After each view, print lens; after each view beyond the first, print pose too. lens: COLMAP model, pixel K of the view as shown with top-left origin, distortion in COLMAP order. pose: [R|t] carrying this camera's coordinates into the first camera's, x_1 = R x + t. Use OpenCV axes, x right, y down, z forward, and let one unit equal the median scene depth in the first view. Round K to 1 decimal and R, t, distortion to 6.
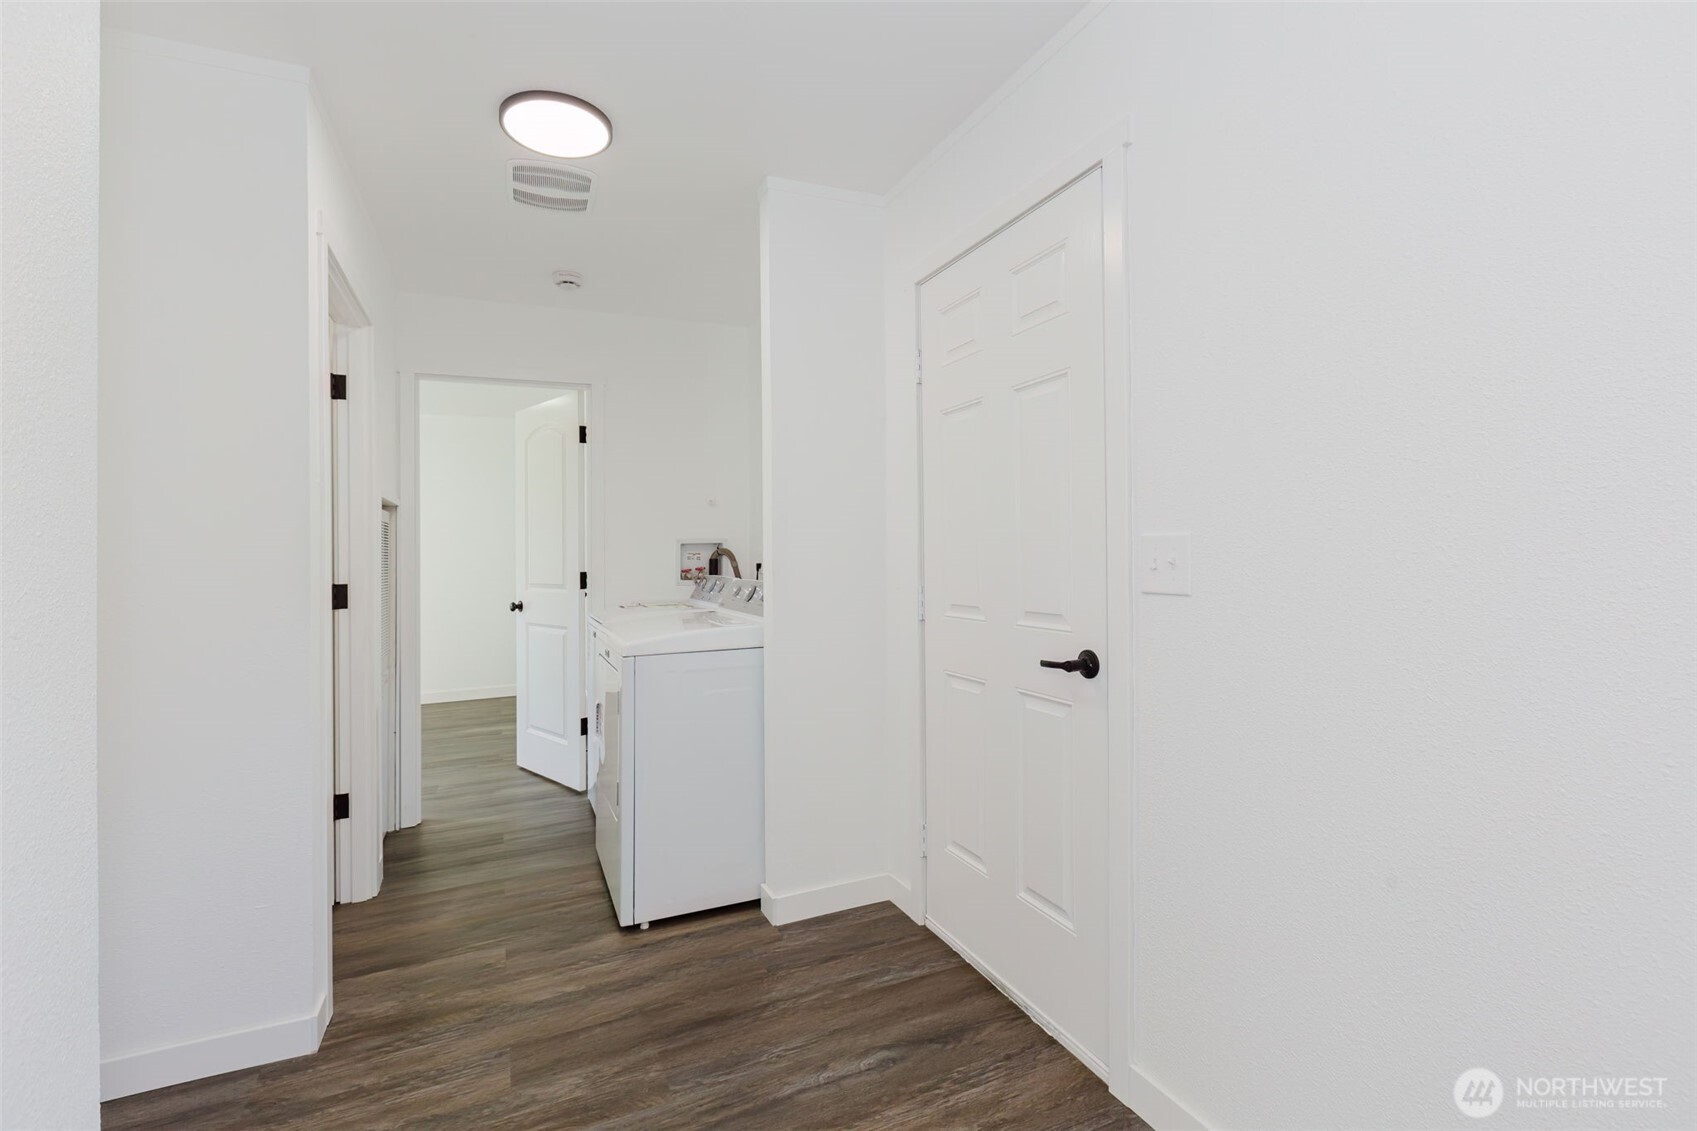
lens RADIAL K [[765.4, 0, 852.0], [0, 765.4, 557.7], [0, 0, 1]] dist [0.000967, -0.001396]
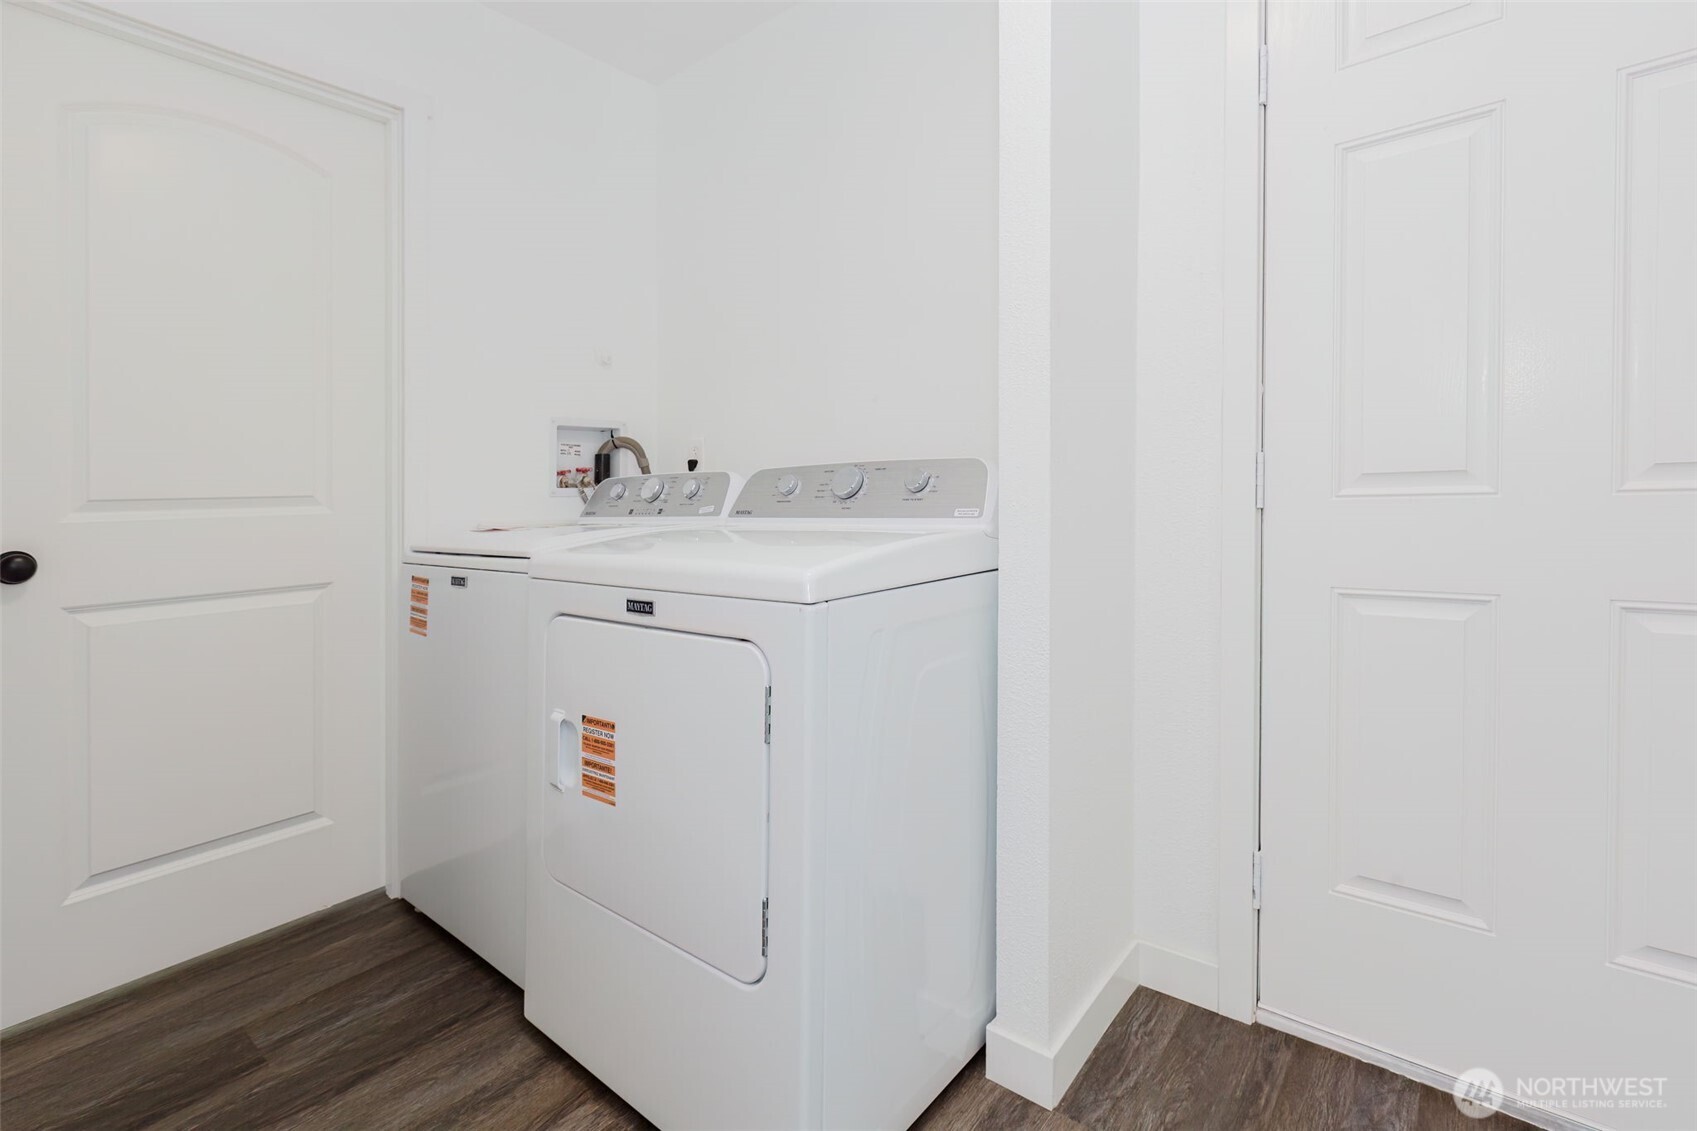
lens RADIAL K [[765.4, 0, 836.4], [0, 765.4, 510.6], [0, 0, 1]] dist [0.000967, -0.001396]
pose [[0.903645, -0.012244, 0.428107, -0.281920], [0.012525, 0.999919, 0.002159, 0.048766], [-0.428099, 0.003411, 0.903725, 0.376936]]
